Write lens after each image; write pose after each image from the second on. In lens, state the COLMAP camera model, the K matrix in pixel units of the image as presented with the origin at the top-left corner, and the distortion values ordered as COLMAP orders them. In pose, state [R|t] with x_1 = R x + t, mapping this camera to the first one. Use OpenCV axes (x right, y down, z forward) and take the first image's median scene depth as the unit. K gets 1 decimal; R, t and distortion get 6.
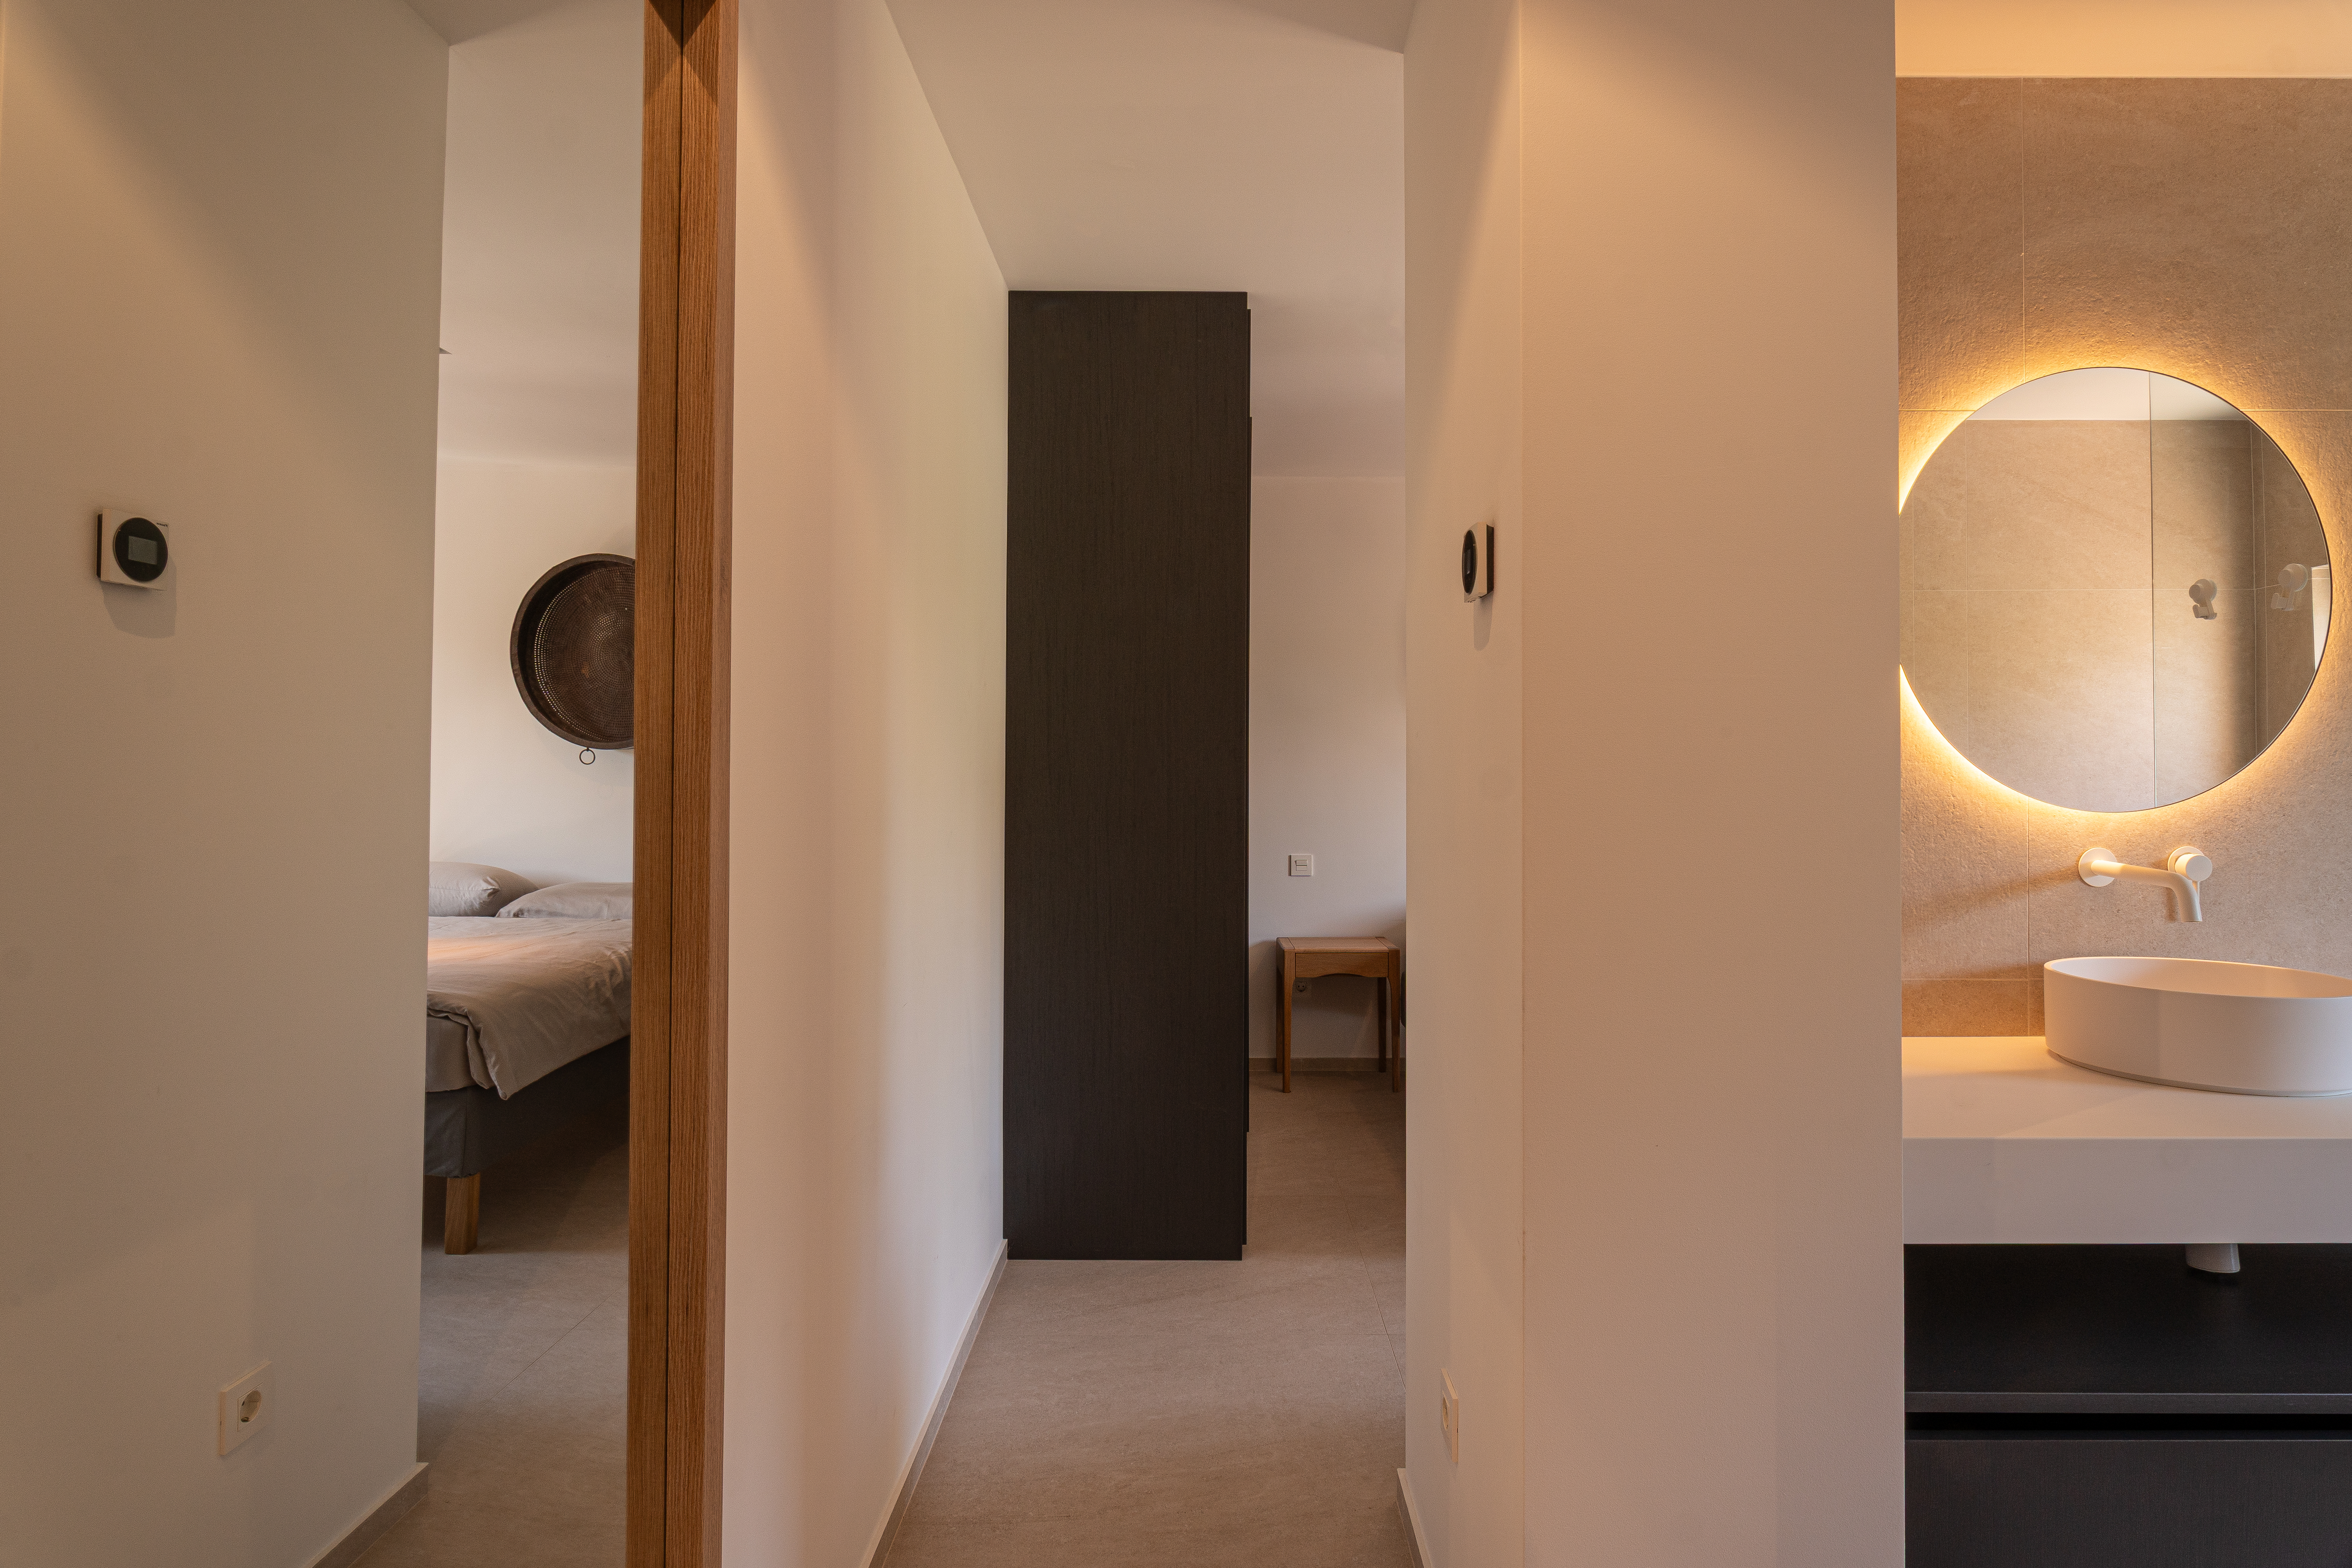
lens RADIAL K [[1290.2, 0, 1188.1], [0, 1290.2, 765.7], [0, 0, 1]] dist [-0.003802, -0.001639]
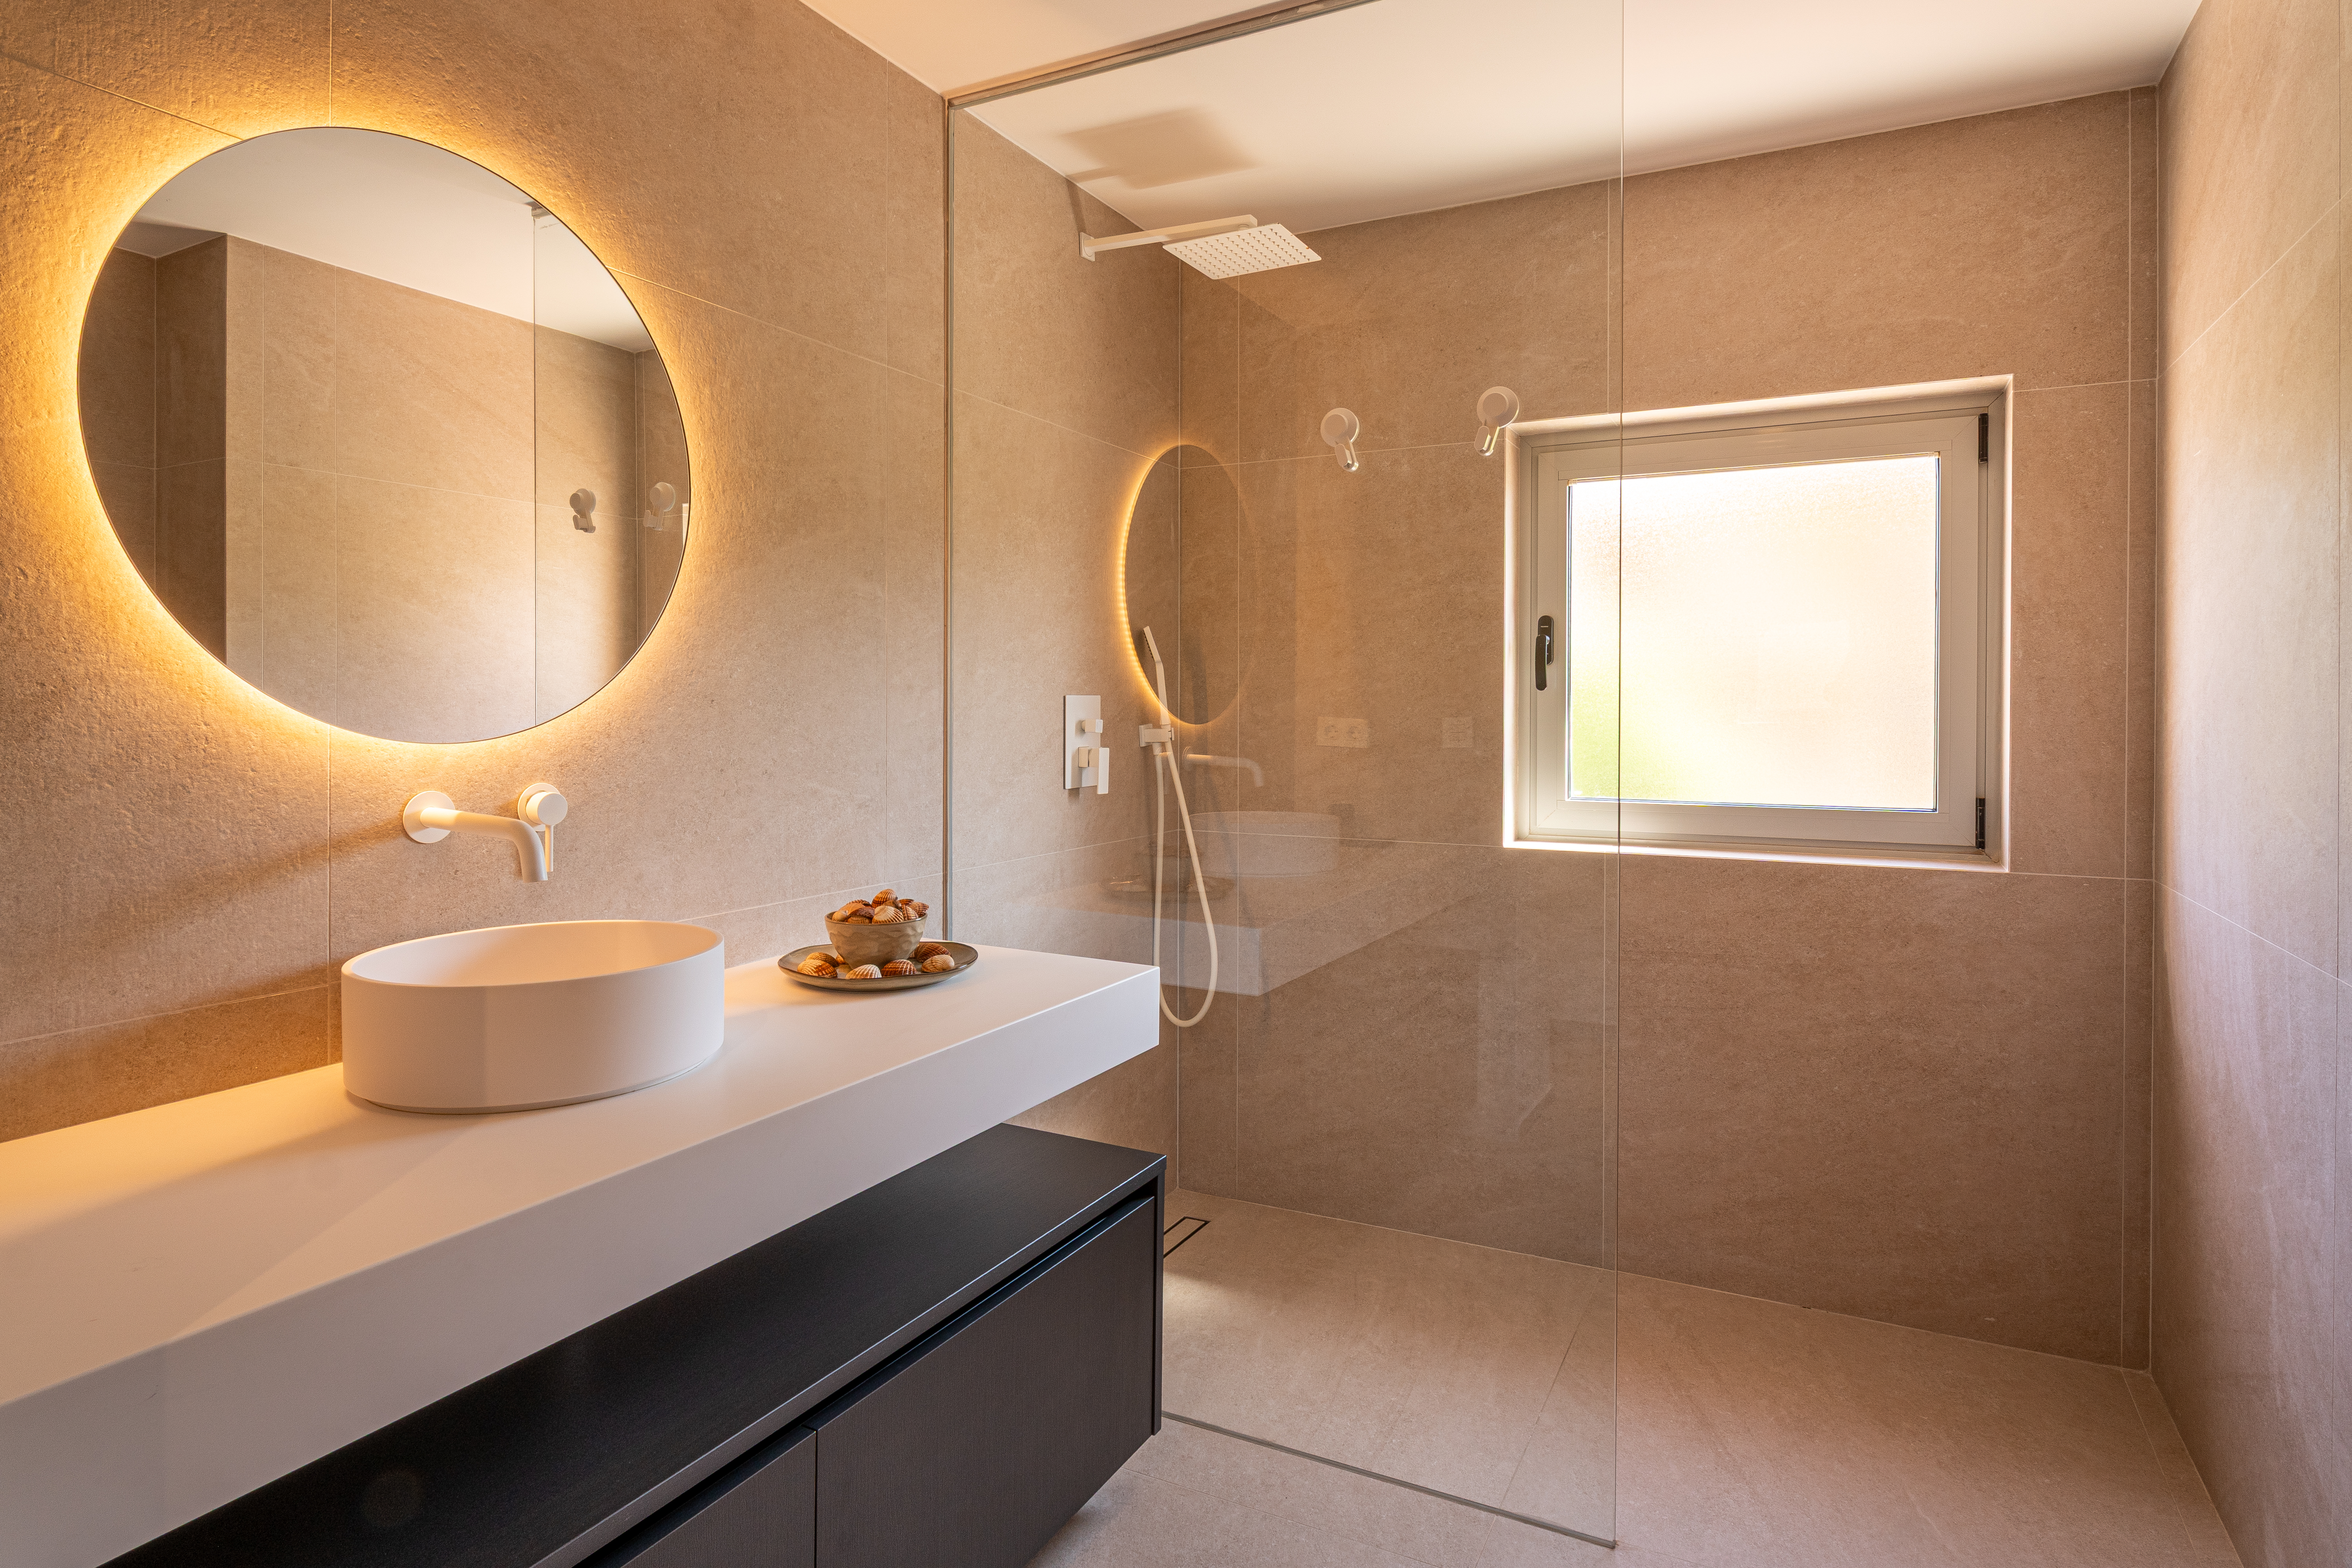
lens RADIAL K [[1290.2, 0, 1244.0], [0, 1290.2, 703.8], [0, 0, 1]] dist [-0.003802, -0.001639]
pose [[0.432176, 0.003152, 0.901784, 0.235533], [-0.009555, 0.999954, 0.001083, 0.007536], [-0.901739, -0.009084, 0.432186, 0.248954]]
